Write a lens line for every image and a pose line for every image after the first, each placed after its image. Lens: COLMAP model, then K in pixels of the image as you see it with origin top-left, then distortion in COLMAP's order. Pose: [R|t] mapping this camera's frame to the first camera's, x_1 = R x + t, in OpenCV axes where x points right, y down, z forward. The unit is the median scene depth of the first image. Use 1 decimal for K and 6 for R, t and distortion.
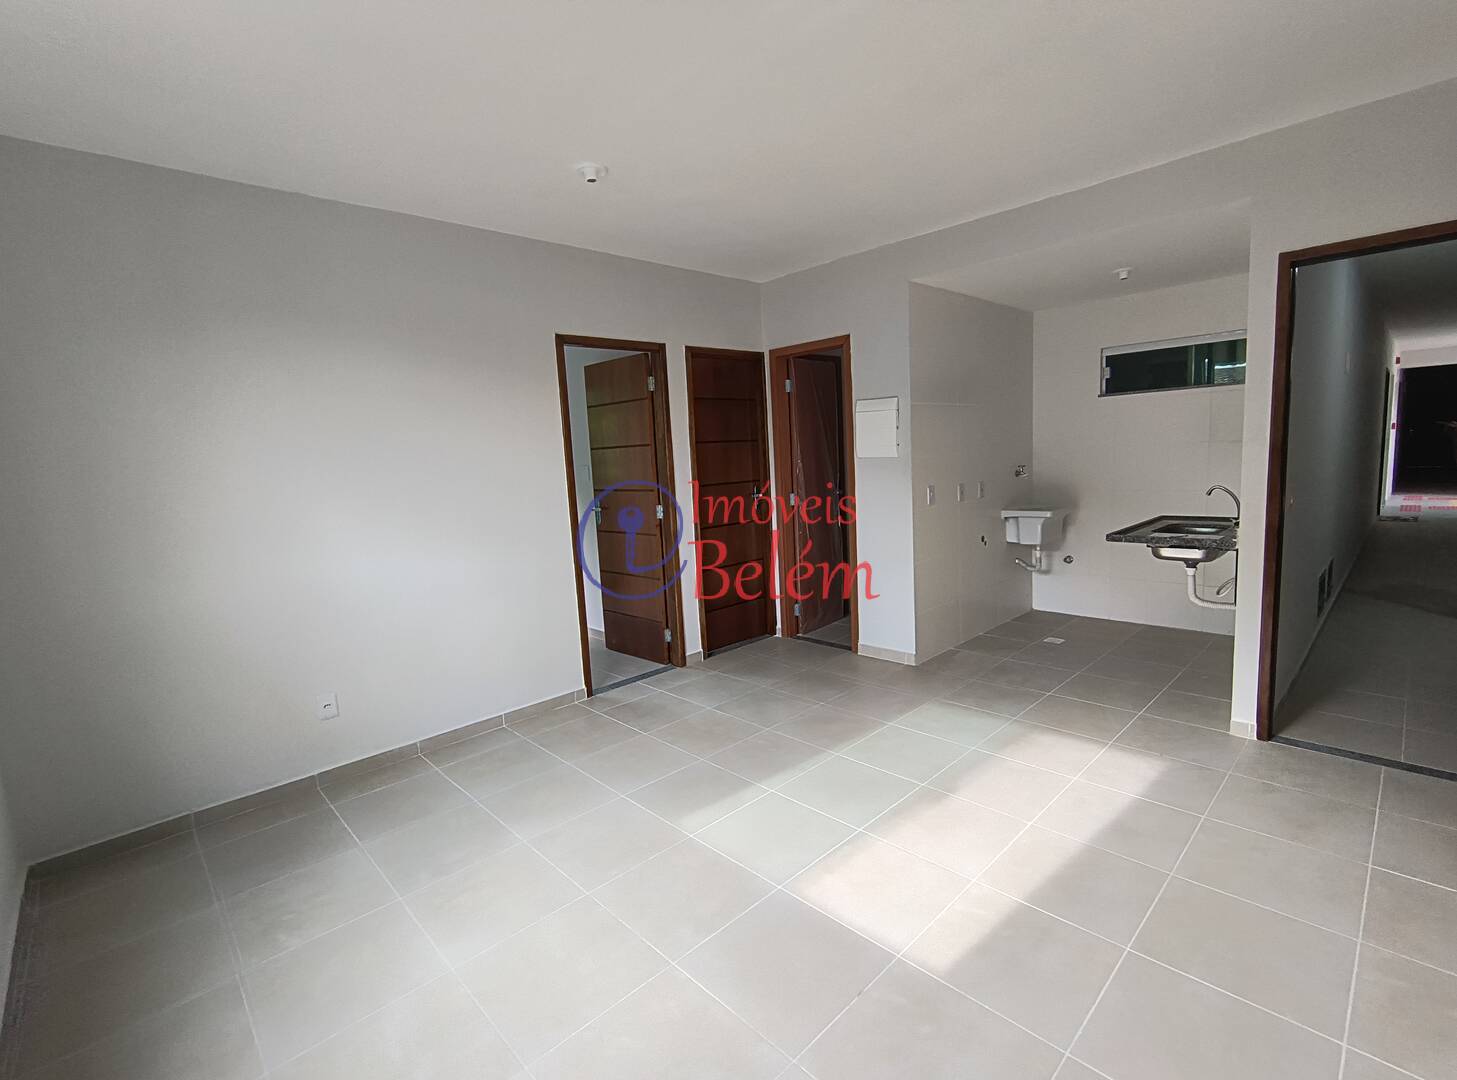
lens RADIAL K [[668.0, 0, 731.9], [0, 668.0, 535.7], [0, 0, 1]] dist [-0.006146, 0.001027]
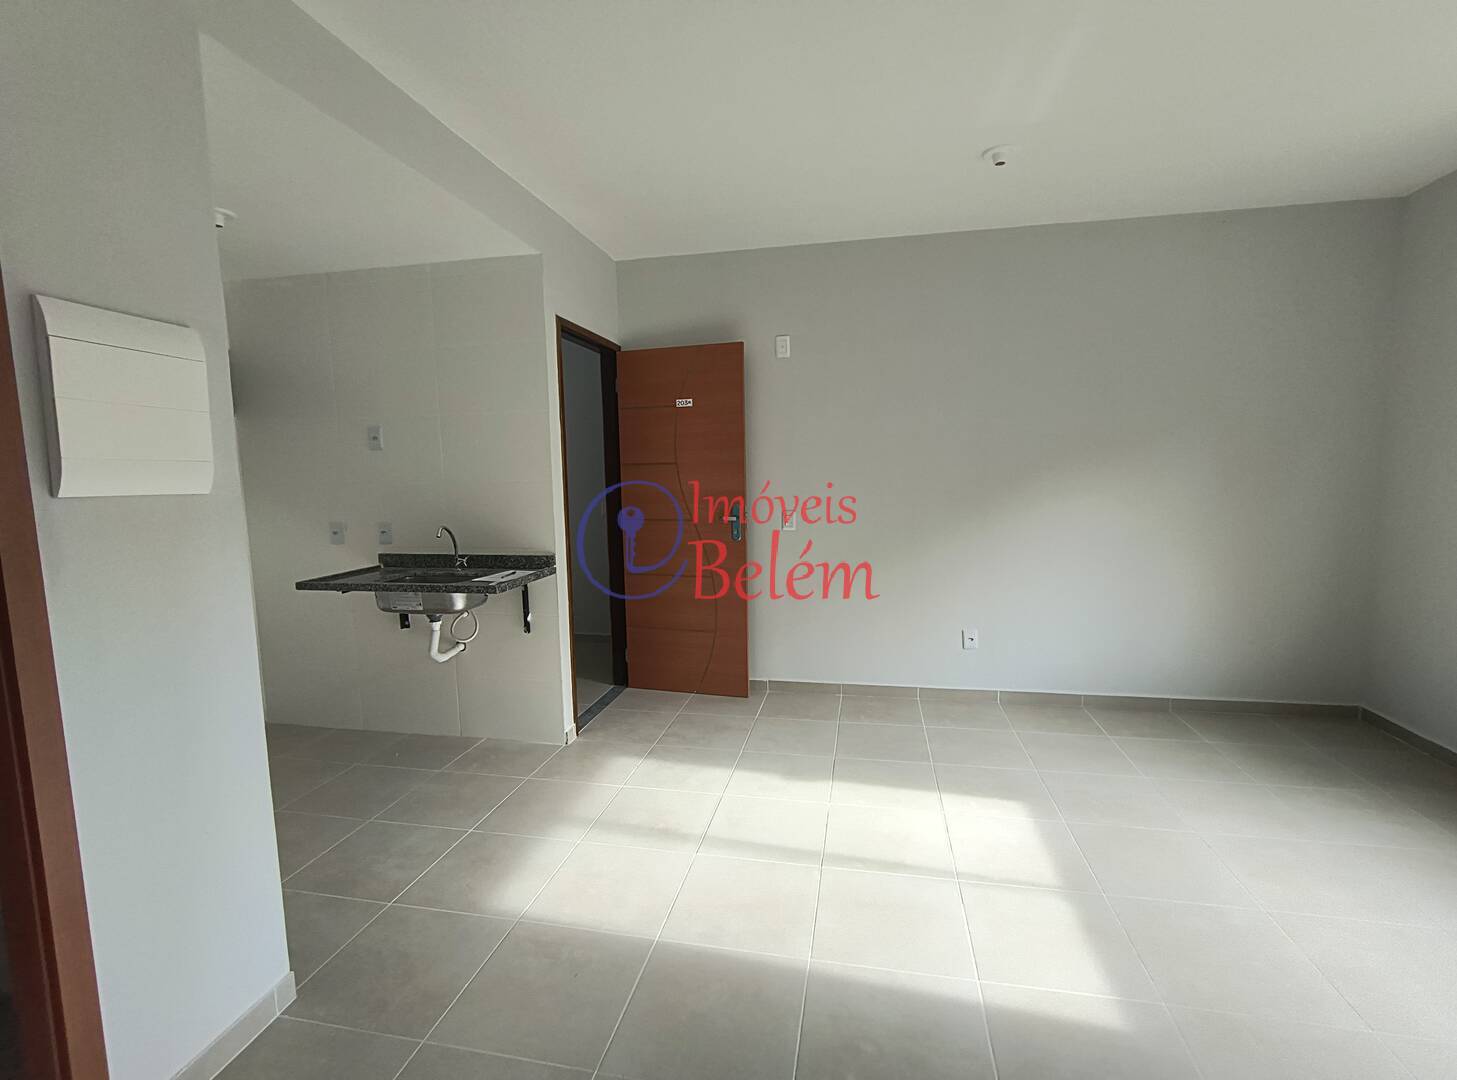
lens RADIAL K [[668.0, 0, 735.0], [0, 668.0, 539.7], [0, 0, 1]] dist [-0.006146, 0.001027]
pose [[-0.566732, -0.027522, 0.823442, -0.180590], [0.149907, 0.979315, 0.135905, -0.084689], [-0.810150, 0.200461, -0.550883, 0.829621]]
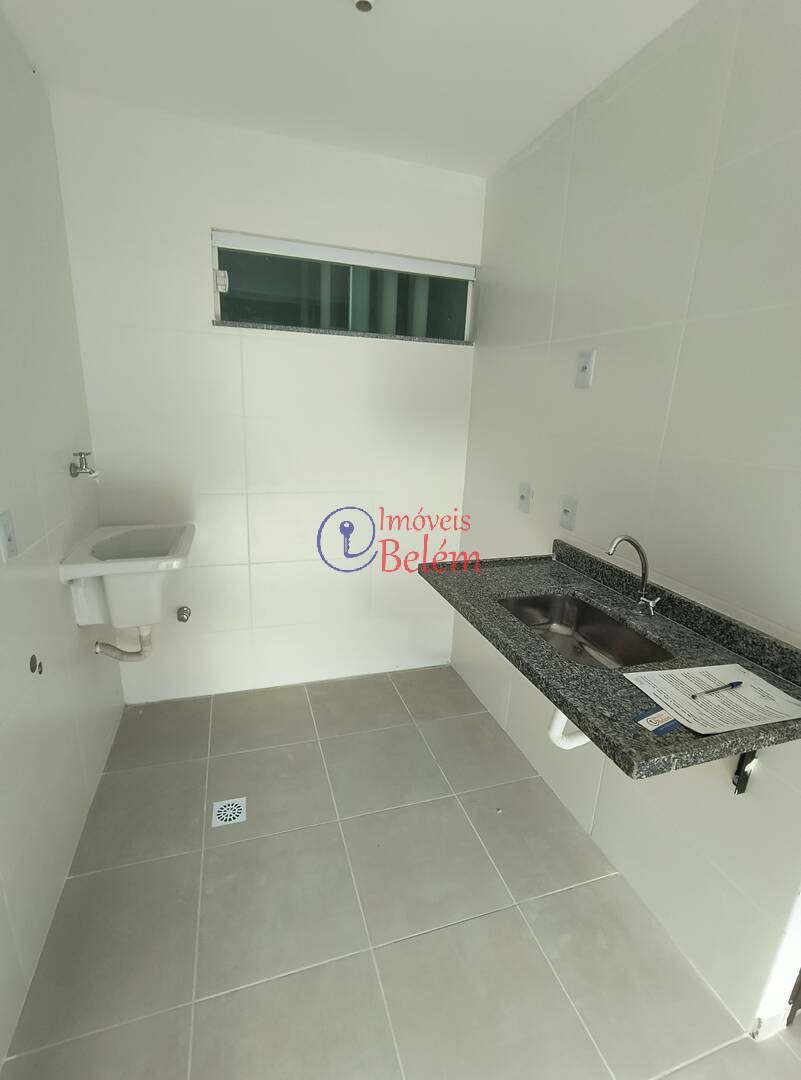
lens RADIAL K [[495.1, 0, 398.2], [0, 495.1, 544.2], [0, 0, 1]] dist [-0.006146, 0.001027]
pose [[0.435566, -0.179945, 0.881987, 0.233287], [0.047330, 0.983038, 0.177188, -0.098633], [-0.898912, -0.035433, 0.436695, 0.693500]]
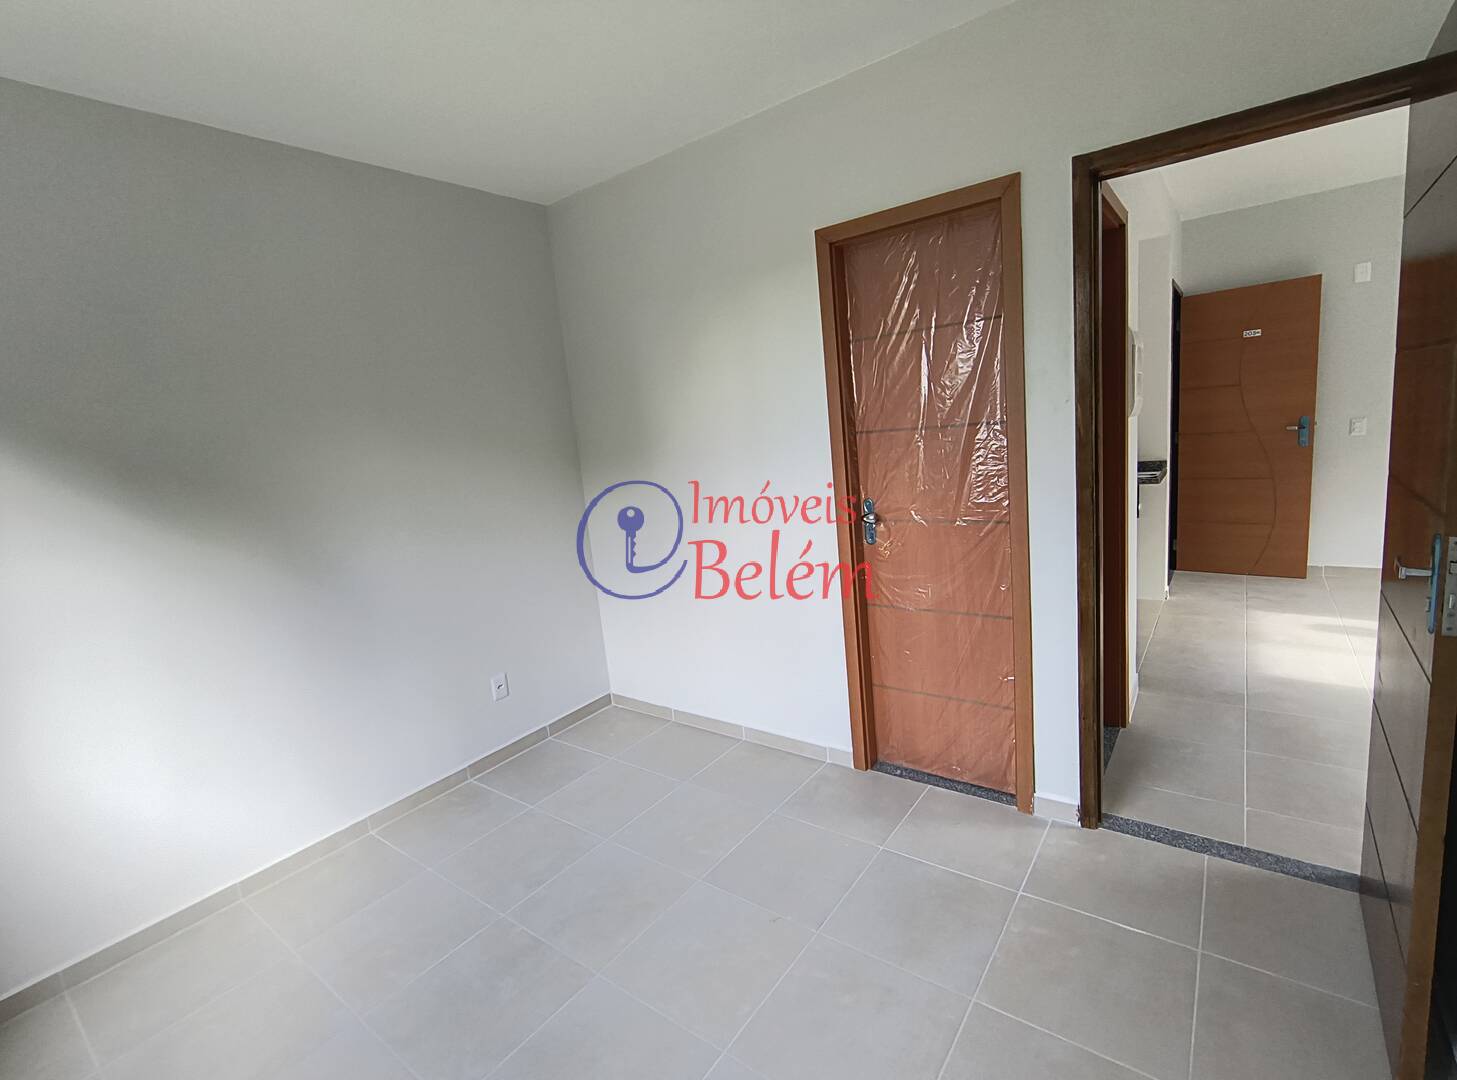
lens RADIAL K [[668.0, 0, 729.7], [0, 668.0, 536.3], [0, 0, 1]] dist [-0.006146, 0.001027]
pose [[-0.138765, -0.087871, 0.986419, -0.354048], [0.232520, 0.965321, 0.118701, -0.150161], [-0.962642, 0.245834, -0.113521, 1.304032]]
